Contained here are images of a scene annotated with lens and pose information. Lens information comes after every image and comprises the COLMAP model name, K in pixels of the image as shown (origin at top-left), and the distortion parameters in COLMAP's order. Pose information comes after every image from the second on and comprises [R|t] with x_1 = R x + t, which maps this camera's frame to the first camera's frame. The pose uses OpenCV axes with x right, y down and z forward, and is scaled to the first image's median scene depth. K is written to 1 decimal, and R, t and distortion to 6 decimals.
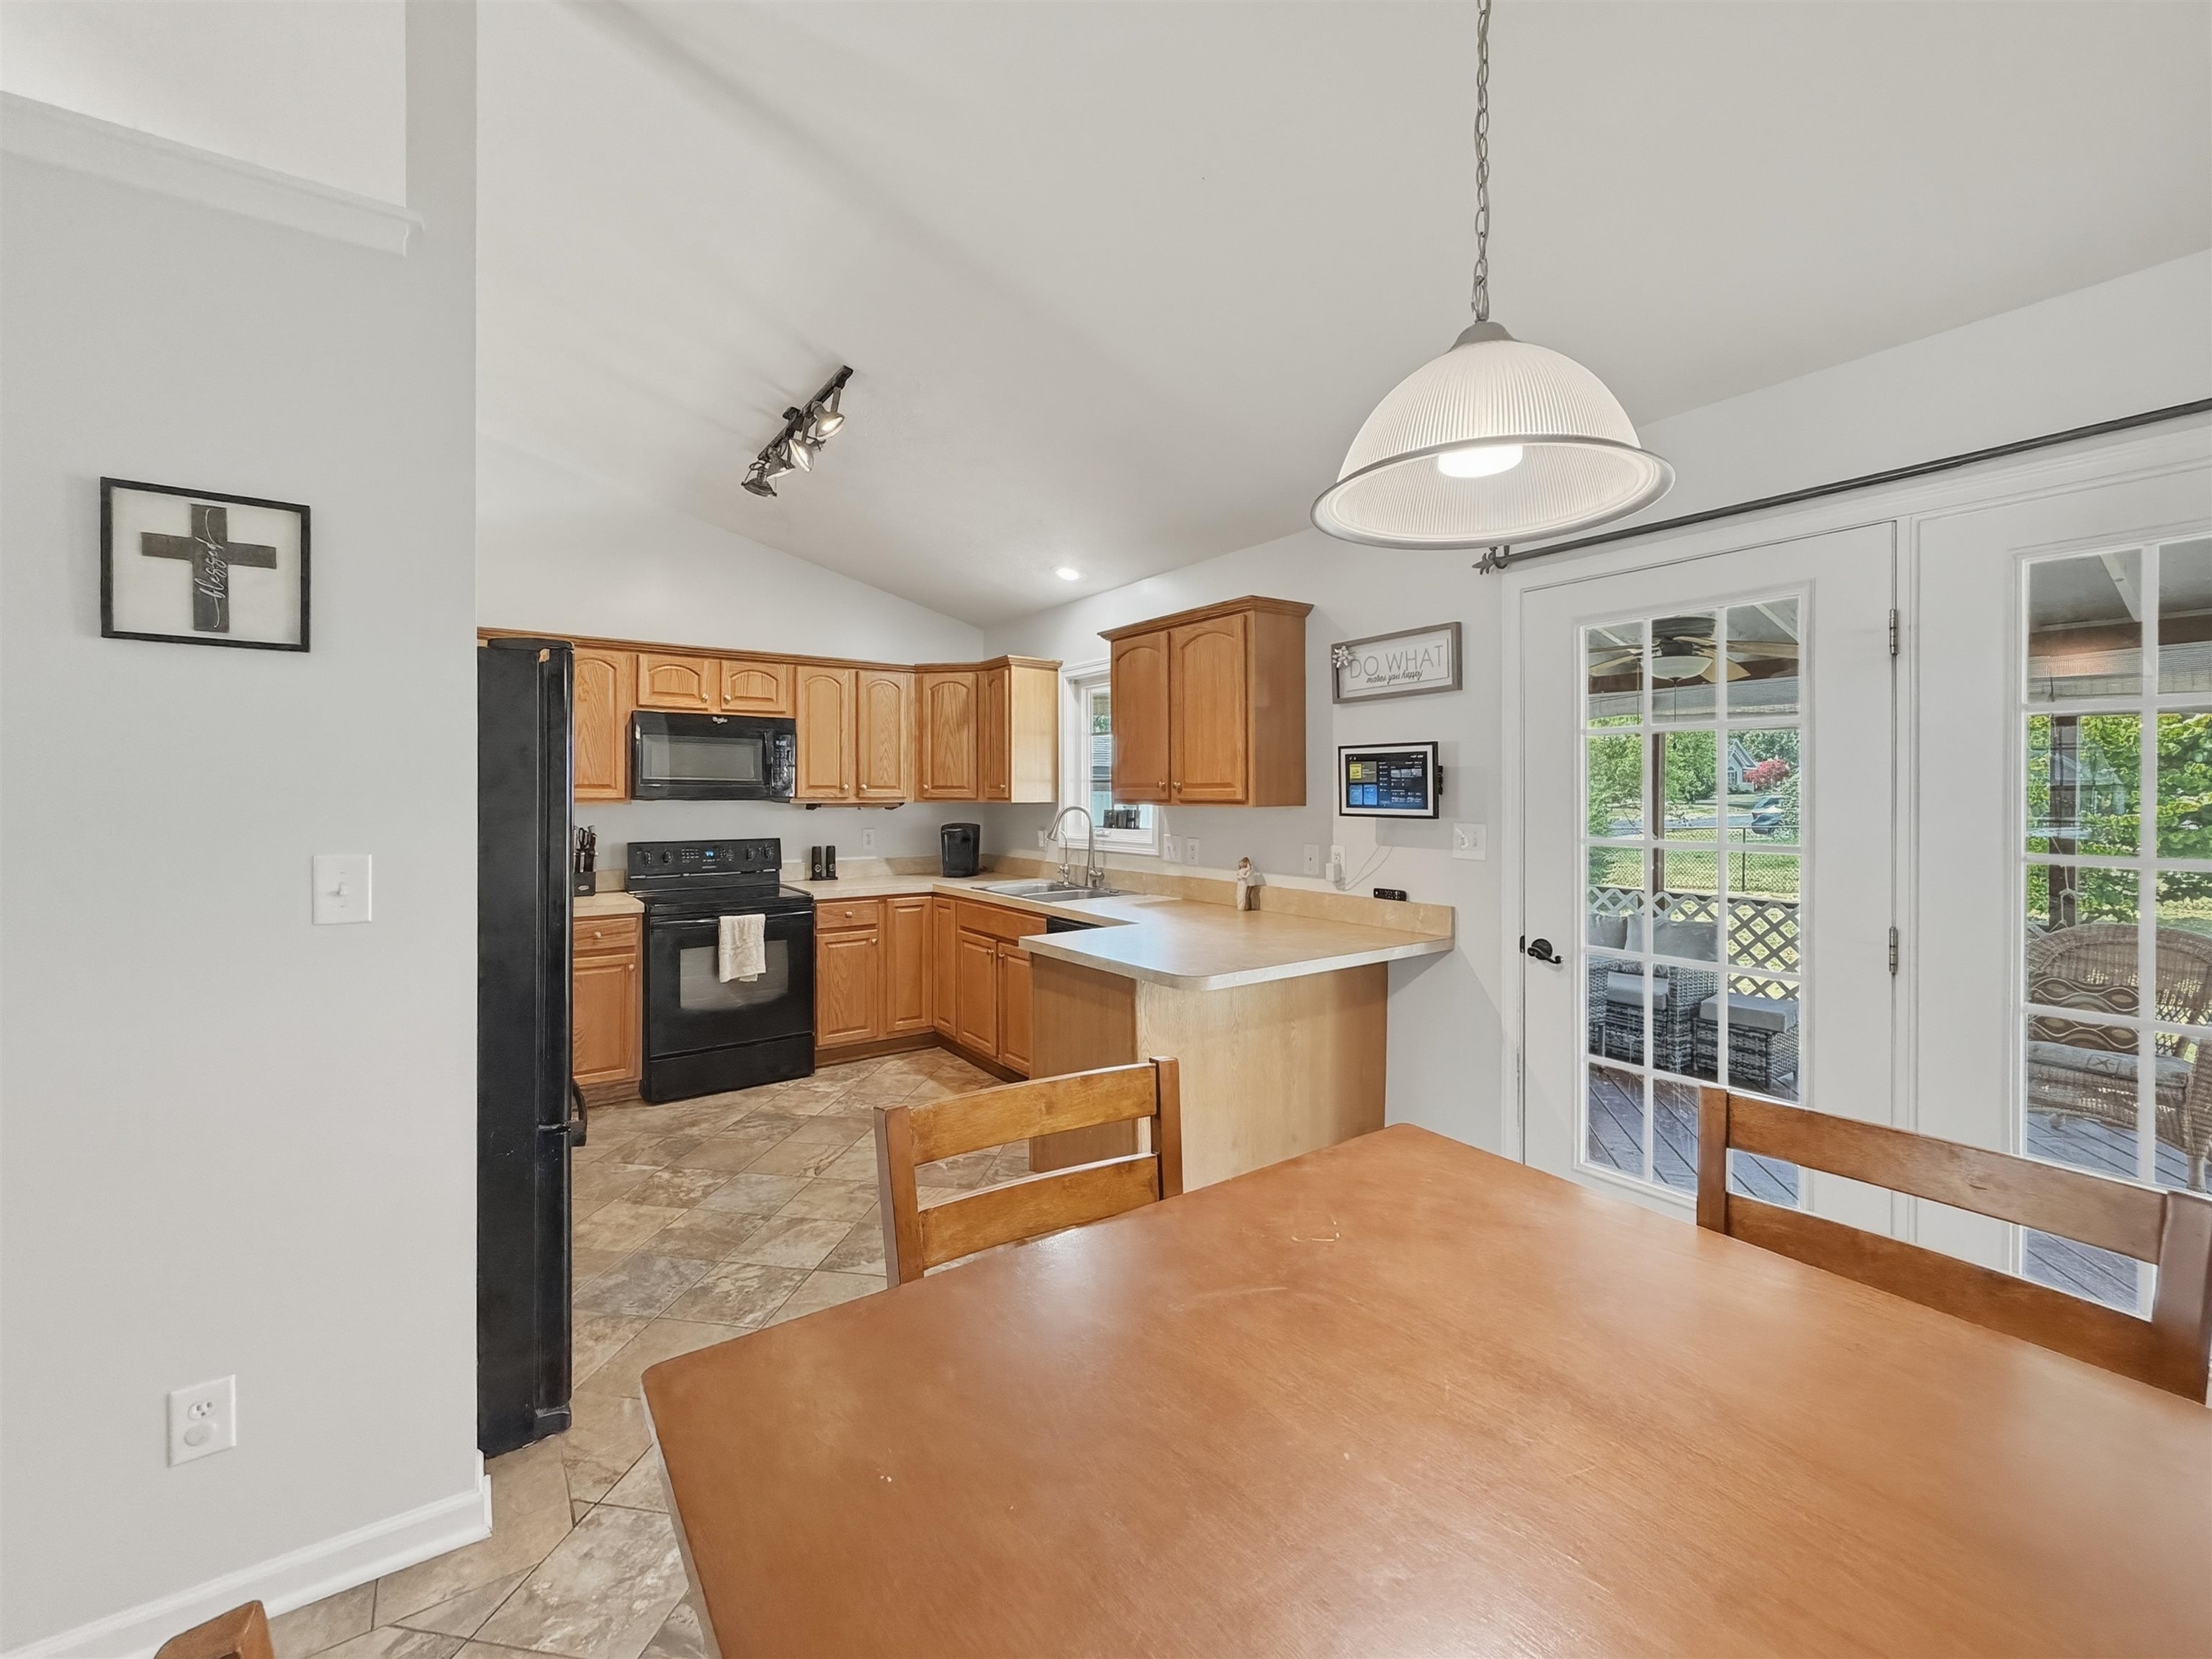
lens RADIAL K [[906.9, 0, 1098.1], [0, 906.9, 807.8], [0, 0, 1]] dist [-0.000615, 0.000049]
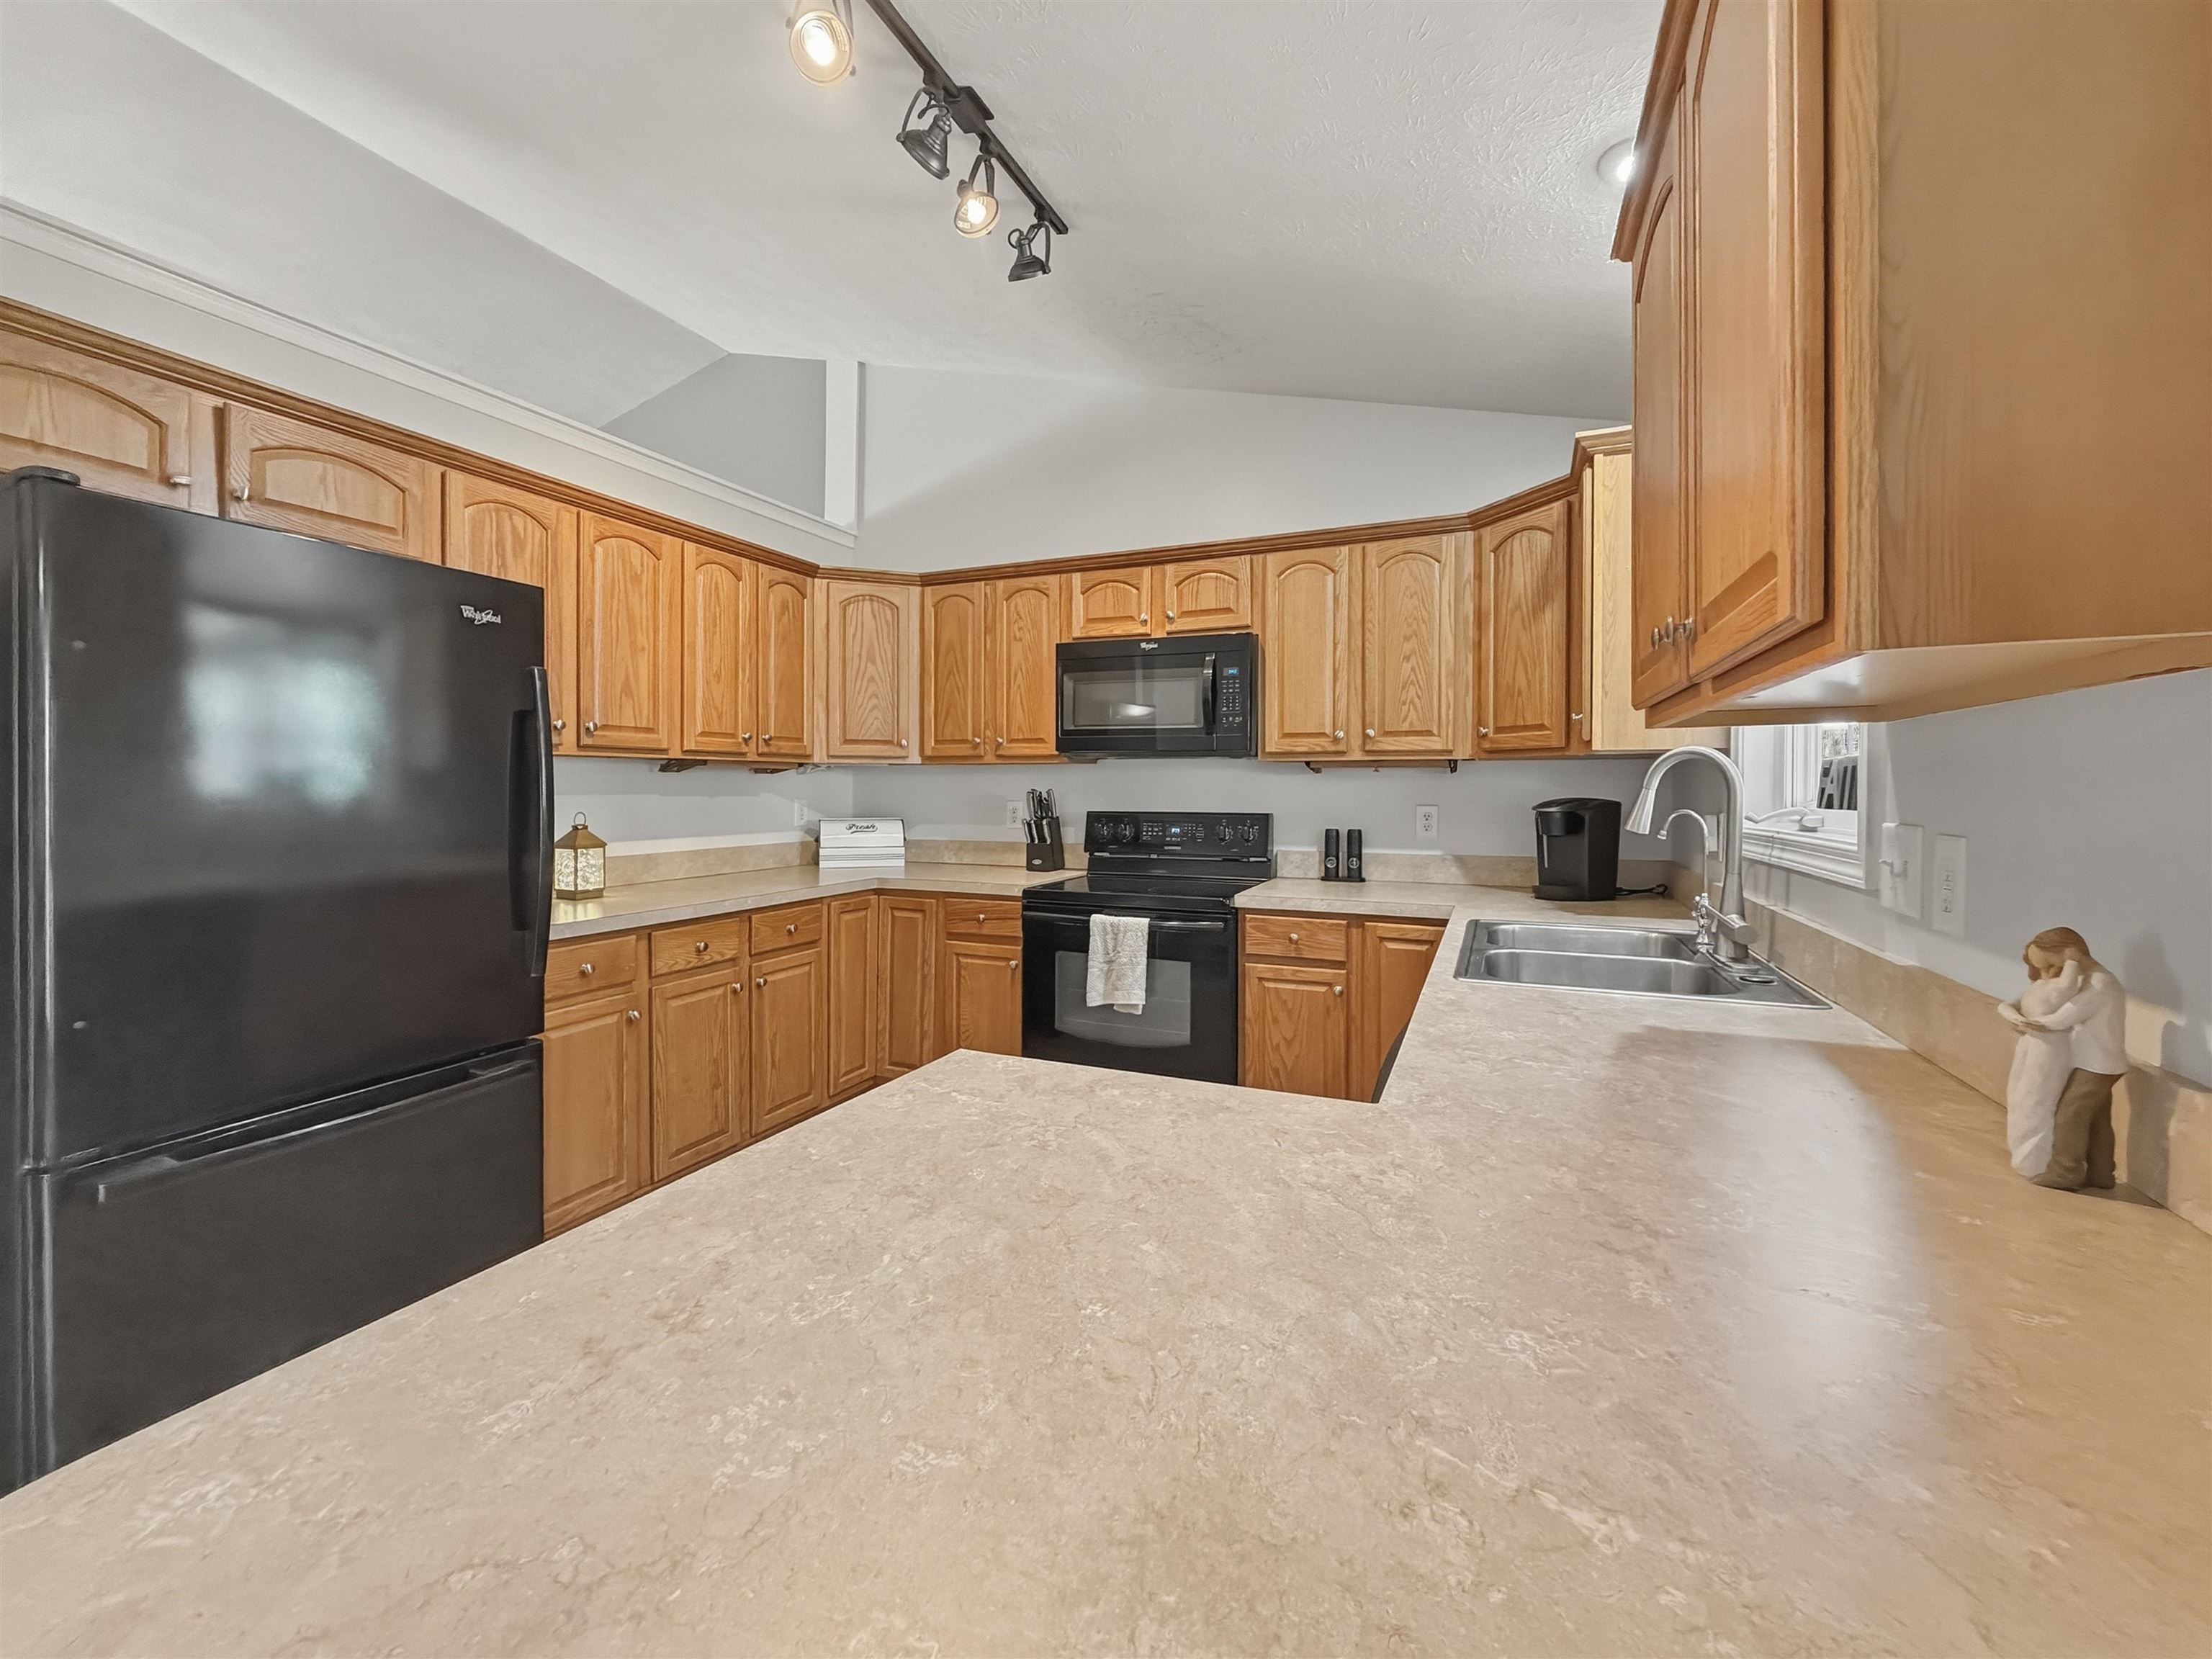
lens RADIAL K [[906.9, 0, 1102.1], [0, 906.9, 788.4], [0, 0, 1]] dist [-0.000615, 0.000049]
pose [[0.516827, 0.002975, -0.856085, 0.178799], [-0.018492, 0.999799, -0.007689, 0.023044], [0.855890, 0.019805, 0.516778, 0.562221]]
